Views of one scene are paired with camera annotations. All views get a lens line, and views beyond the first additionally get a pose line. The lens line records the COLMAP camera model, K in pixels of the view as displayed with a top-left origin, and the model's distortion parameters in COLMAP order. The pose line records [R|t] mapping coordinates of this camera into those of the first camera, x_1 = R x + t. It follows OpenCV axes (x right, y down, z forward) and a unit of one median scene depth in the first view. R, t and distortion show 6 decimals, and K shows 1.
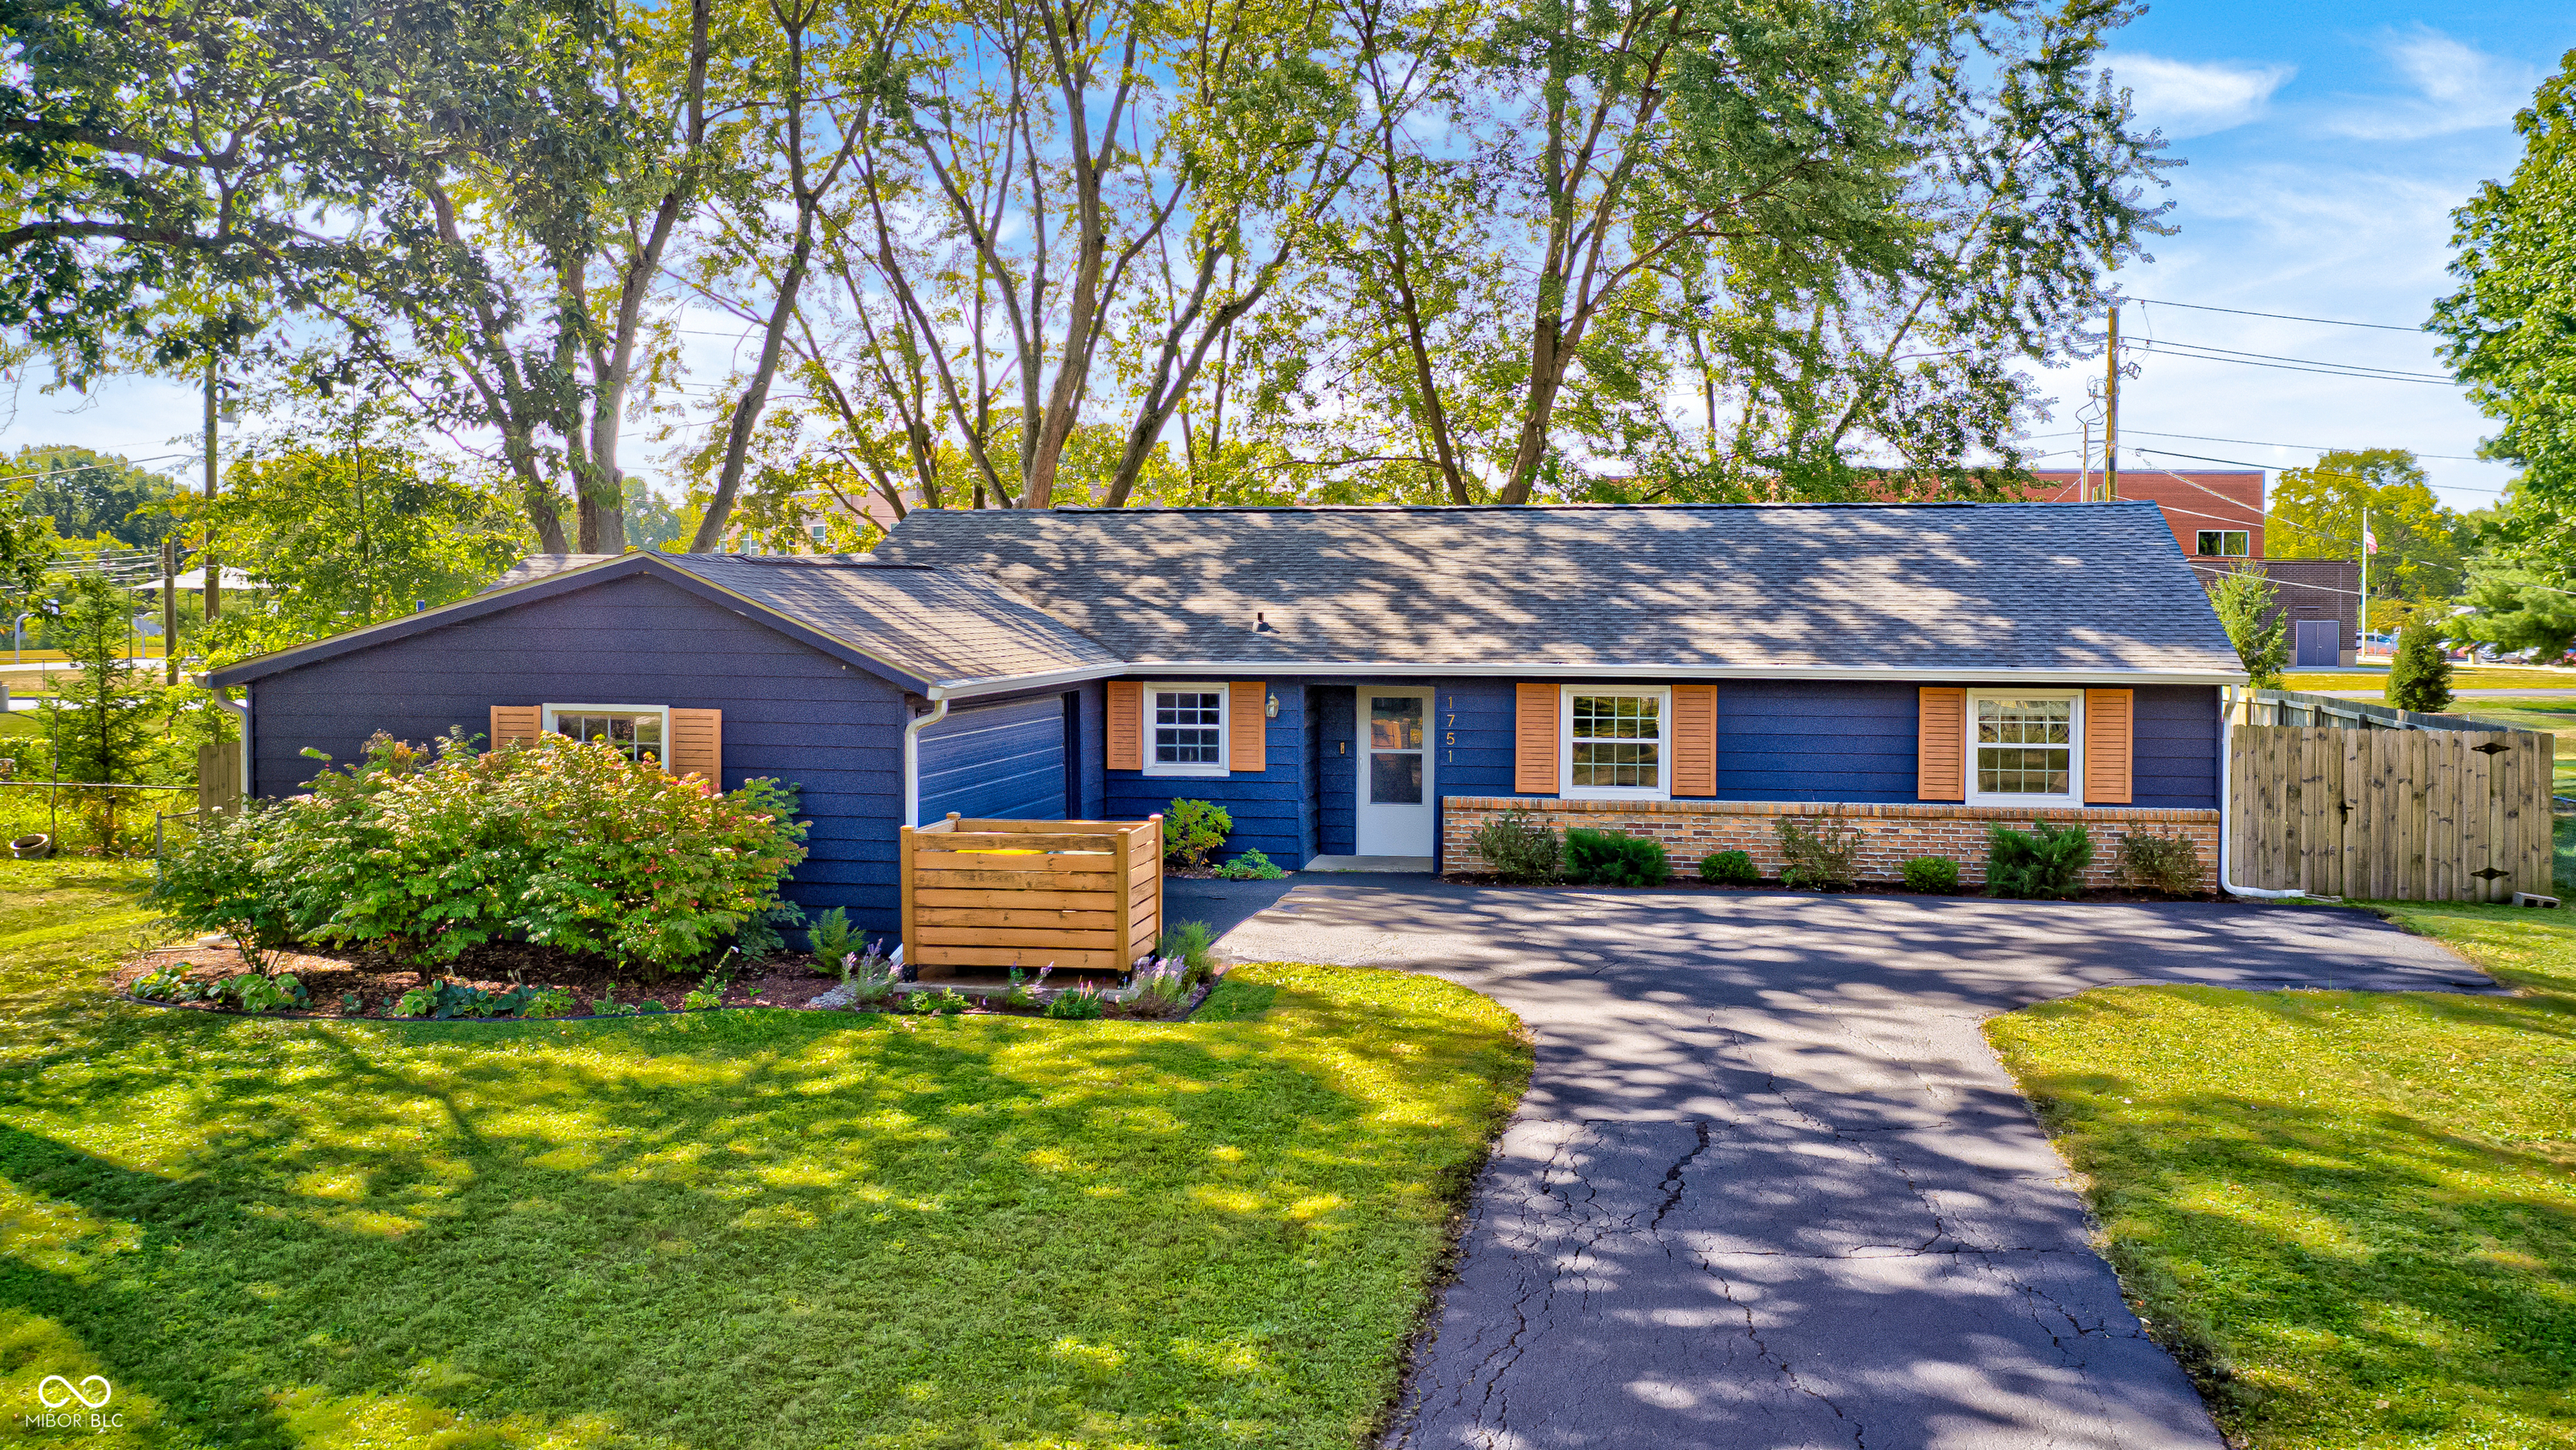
lens RADIAL K [[2116.0, 0, 1325.7], [0, 2116.0, 725.9], [0, 0, 1]] dist [-0.030233, 0.007252]
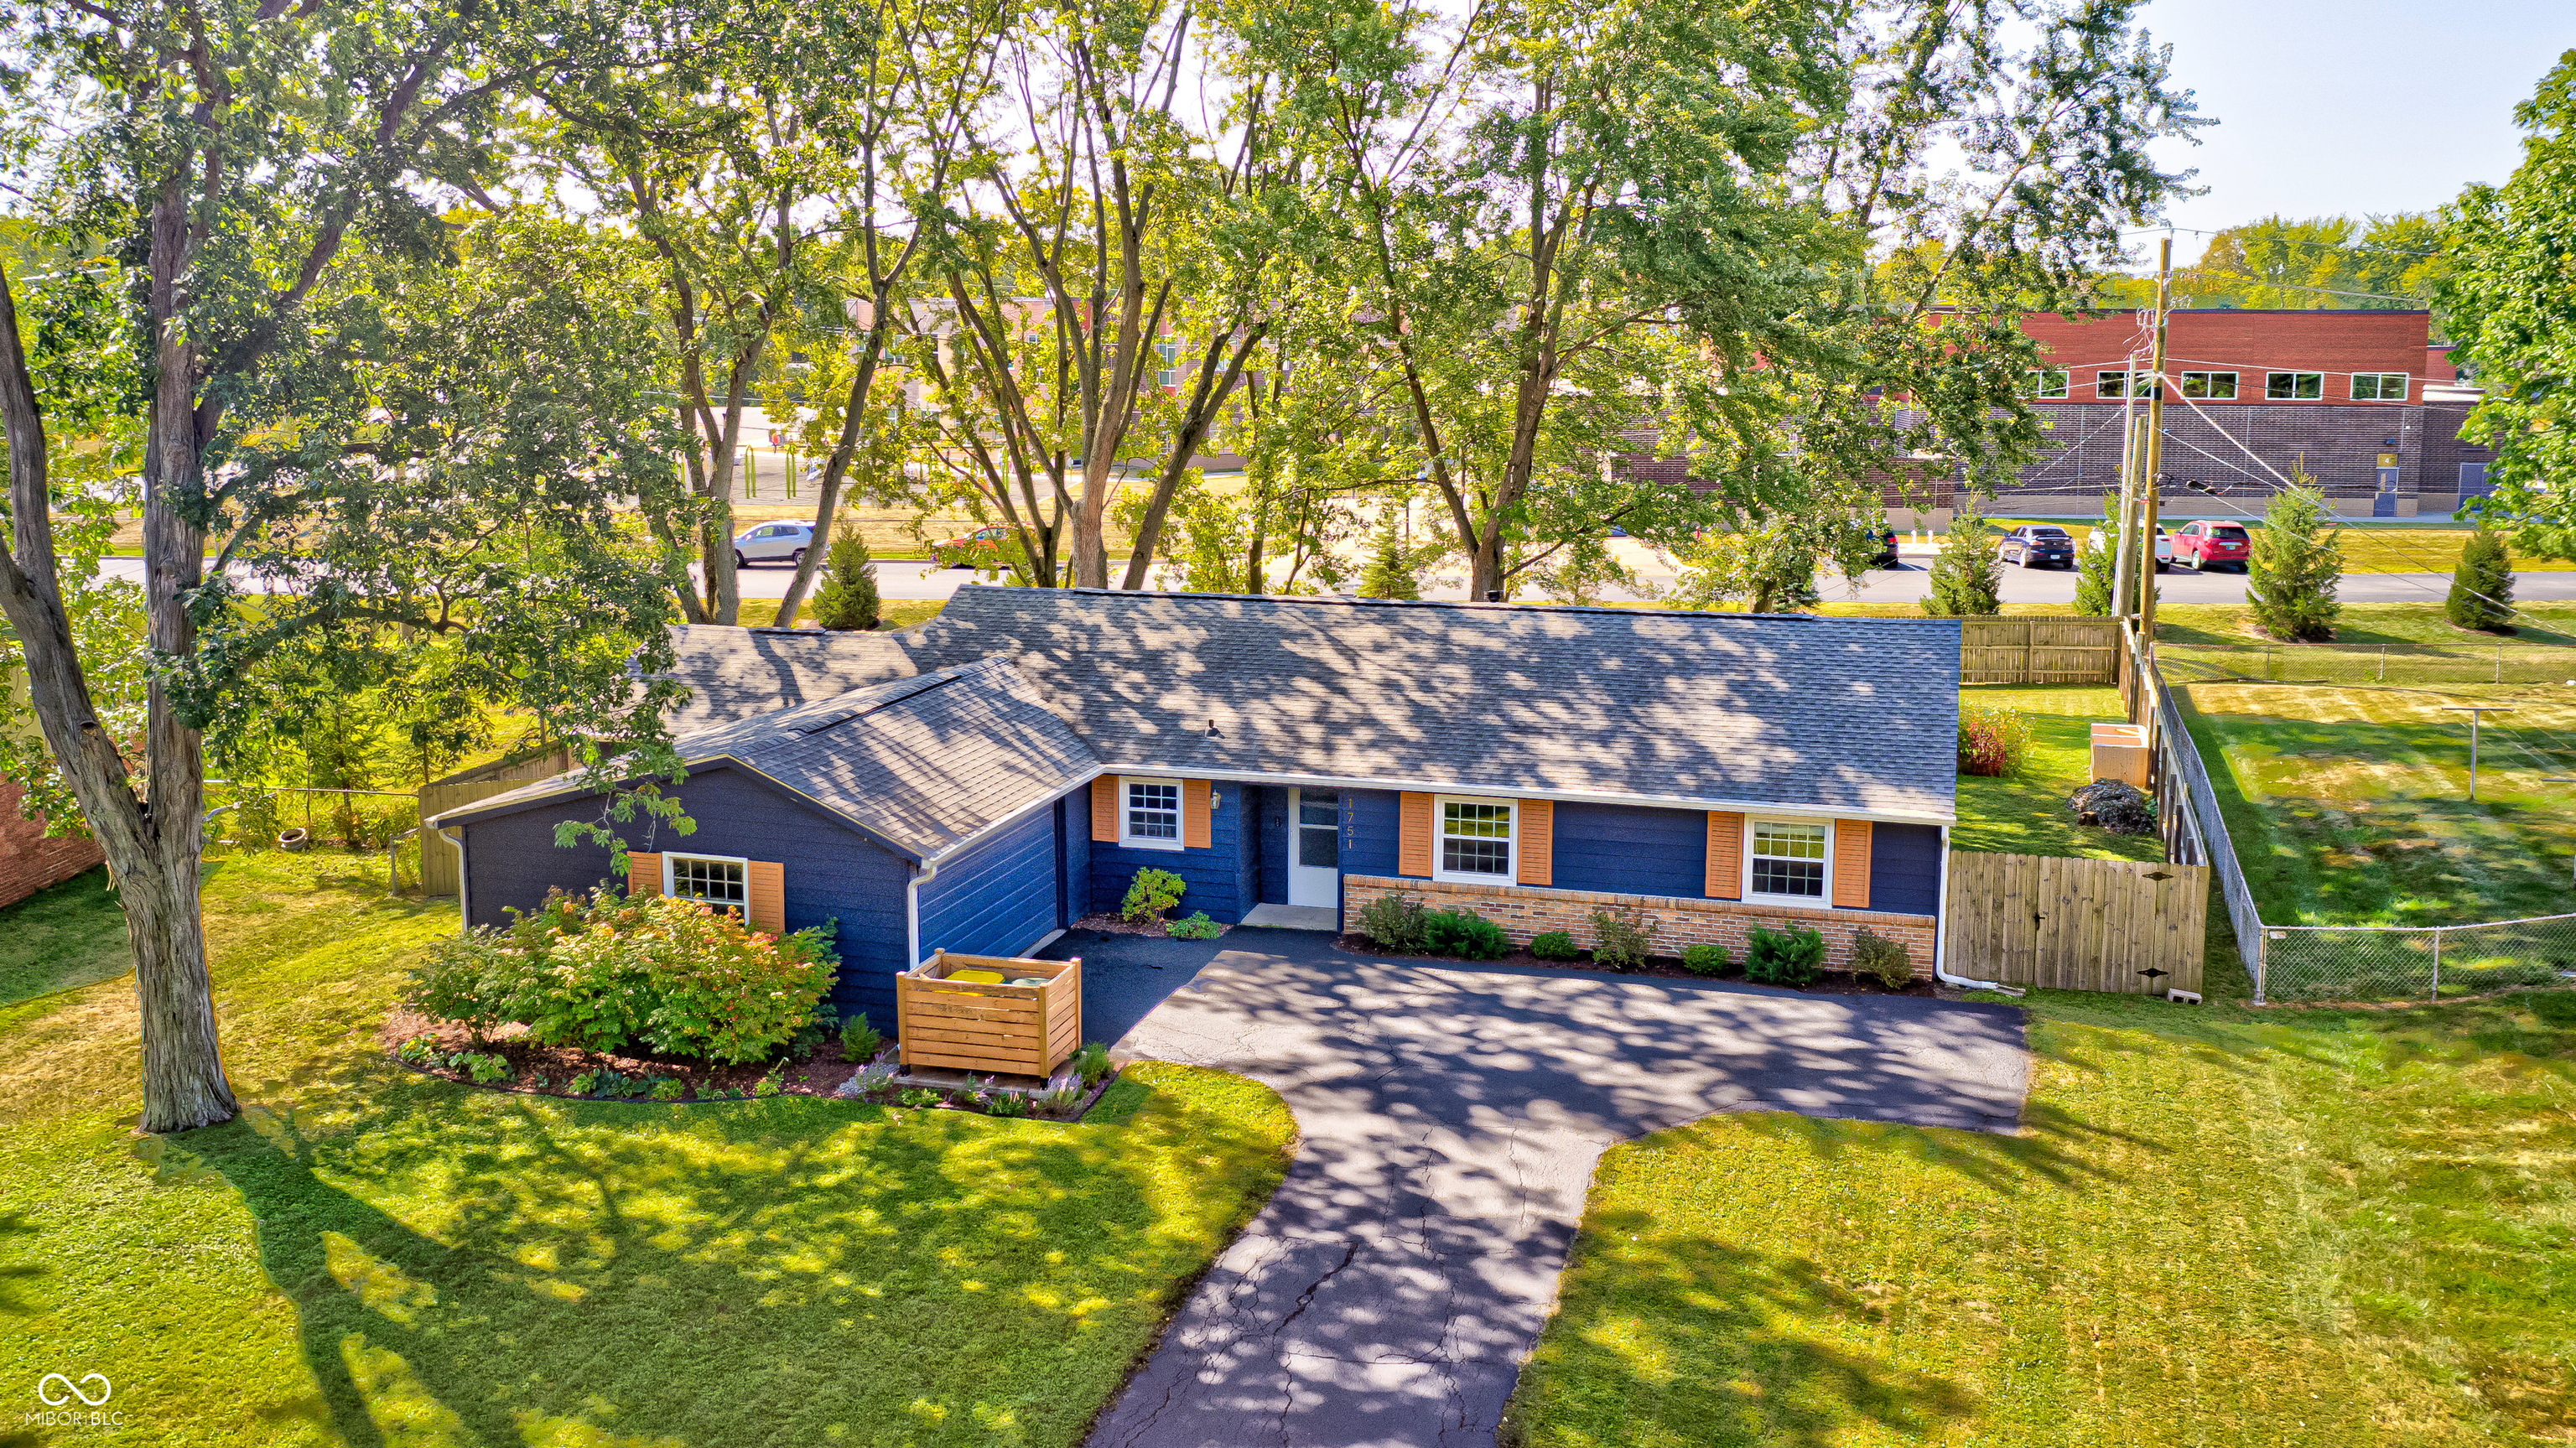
lens RADIAL K [[2268.8, 0, 1288.0], [0, 2268.8, 724.0], [0, 0, 1]] dist [-0.034079, -0.011695]
pose [[0.994233, 0.019378, -0.105475, 0.223988], [-0.006277, 0.992368, 0.123149, -0.309006], [0.107056, -0.121777, 0.986767, -0.486221]]
